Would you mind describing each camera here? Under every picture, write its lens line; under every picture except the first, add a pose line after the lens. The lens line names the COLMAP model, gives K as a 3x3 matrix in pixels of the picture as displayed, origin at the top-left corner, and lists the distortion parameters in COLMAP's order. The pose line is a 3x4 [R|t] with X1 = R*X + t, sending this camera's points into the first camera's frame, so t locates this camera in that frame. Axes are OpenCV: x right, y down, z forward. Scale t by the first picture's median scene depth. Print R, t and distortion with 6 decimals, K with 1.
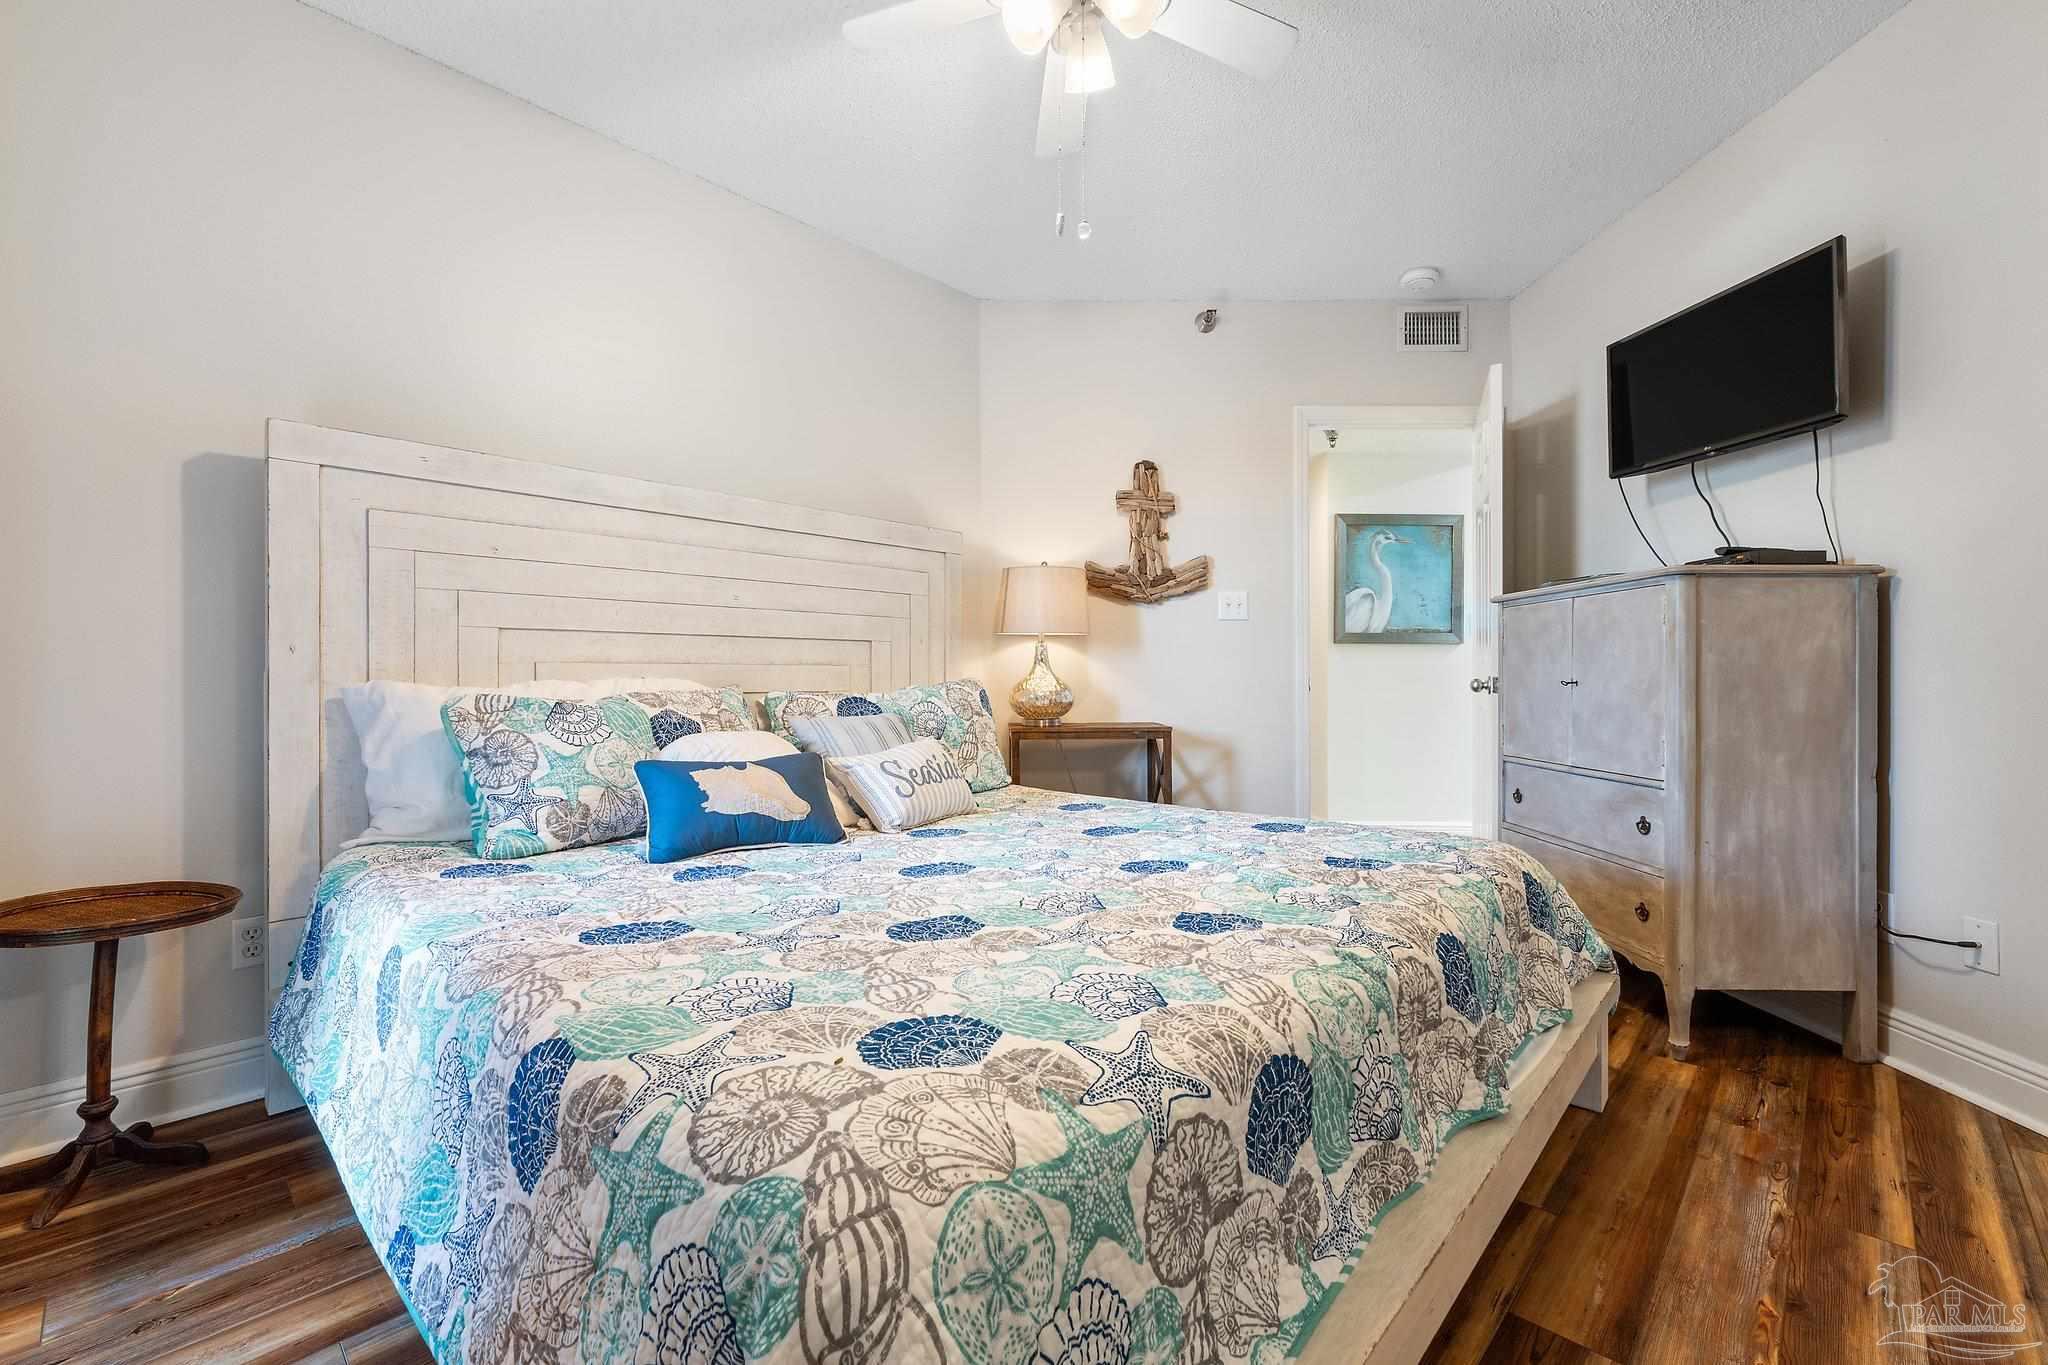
lens RADIAL K [[853.4, 0, 1020.2], [0, 853.4, 678.8], [0, 0, 1]] dist [0.004129, 0.000763]
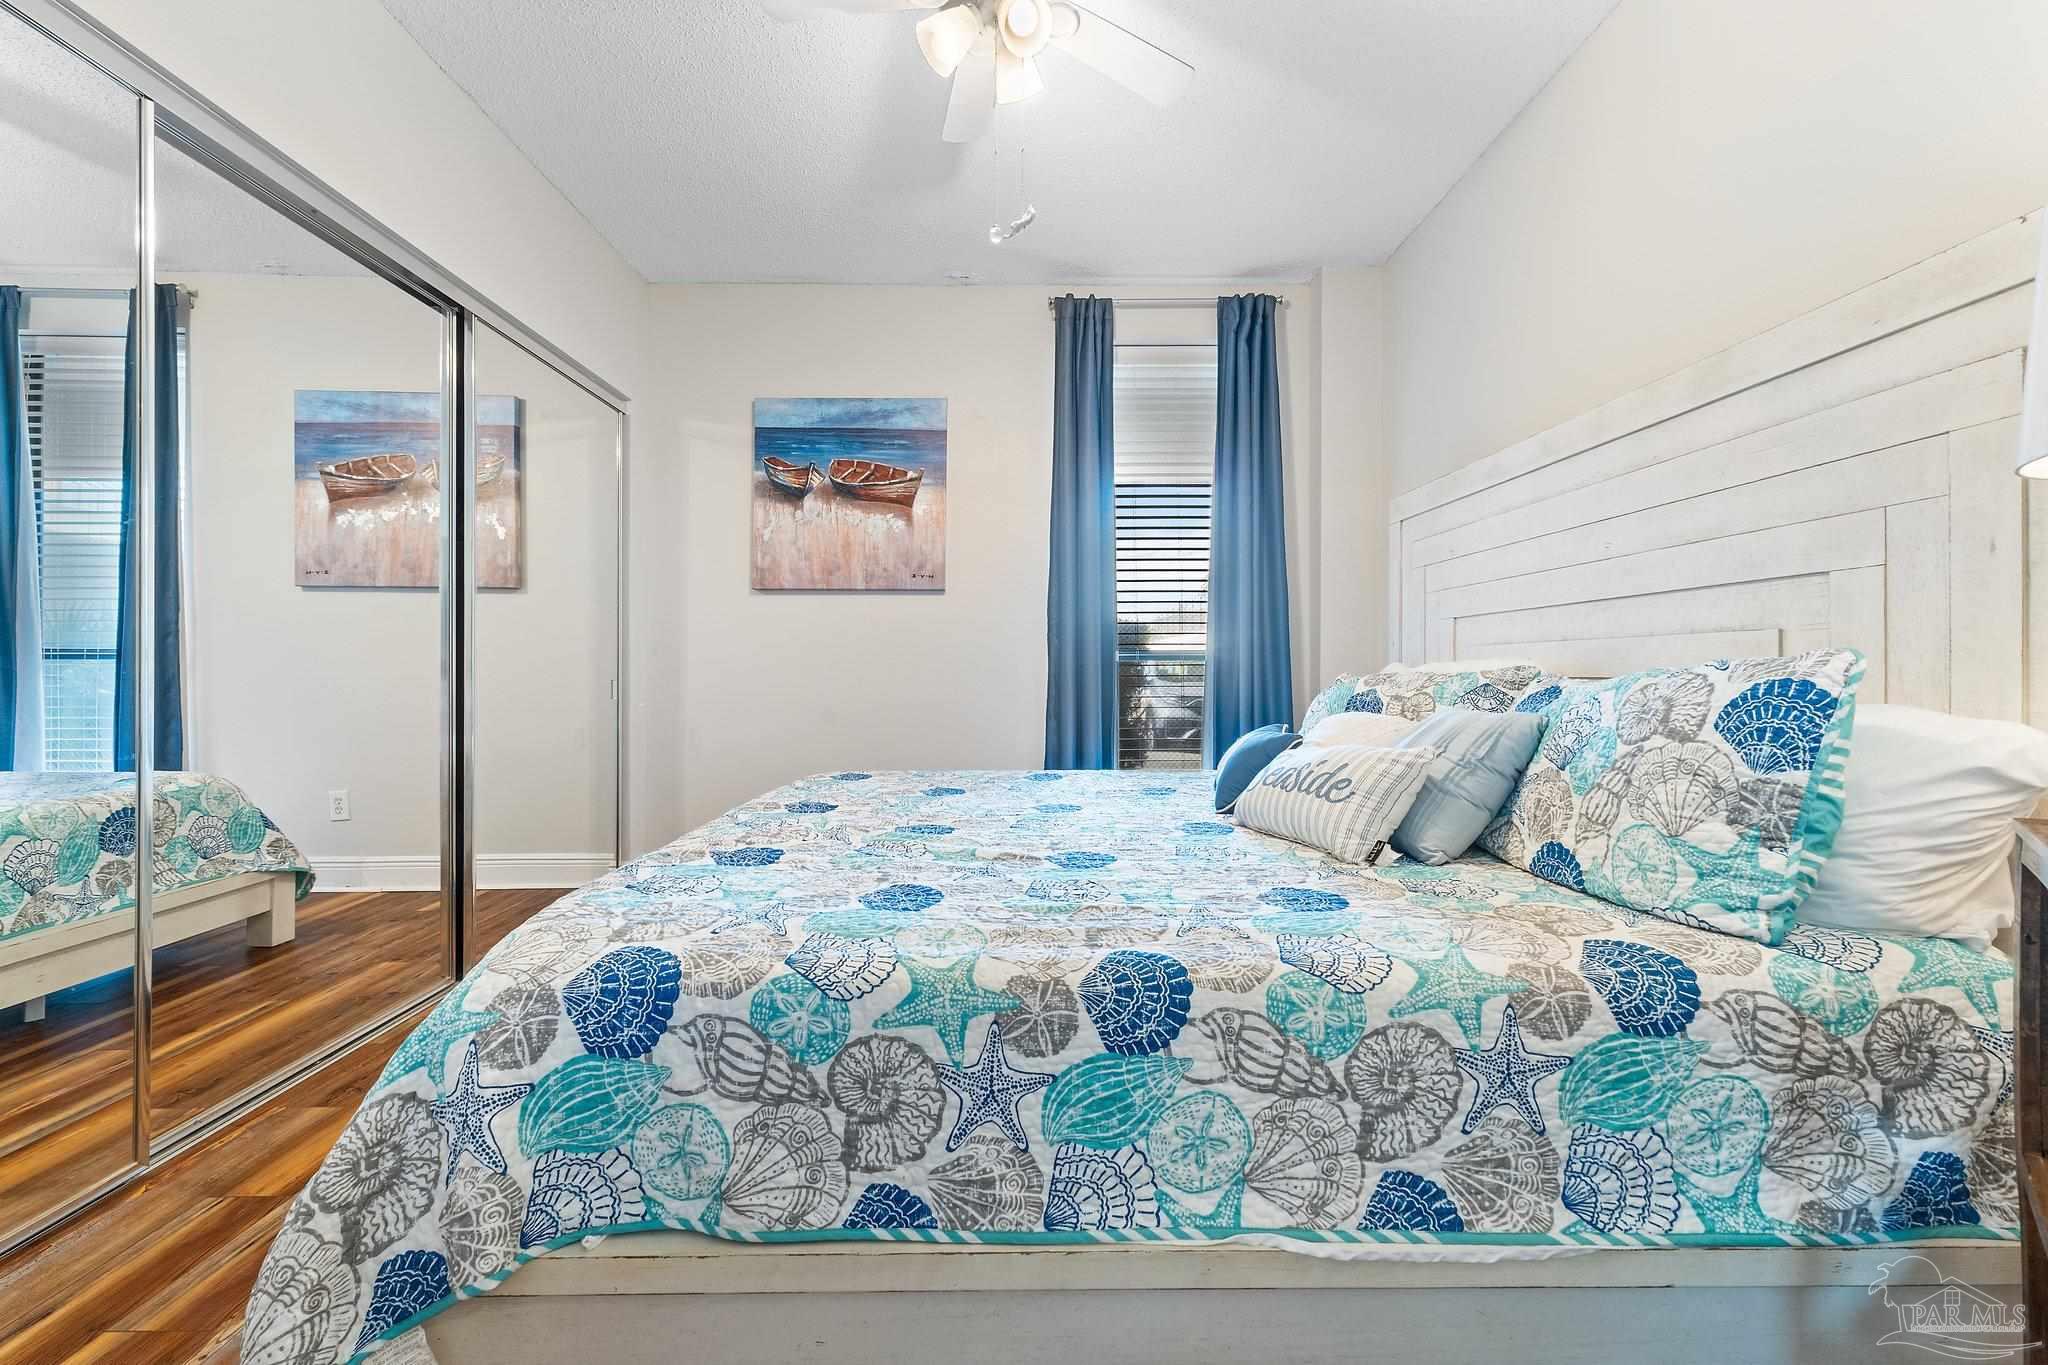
lens RADIAL K [[853.4, 0, 1020.2], [0, 853.4, 678.8], [0, 0, 1]] dist [0.004129, 0.000763]
pose [[-0.709459, 0.001638, -0.704745, 0.513148], [-0.003037, 0.999981, 0.005381, 0.014254], [0.704740, 0.005958, -0.709441, 1.149413]]
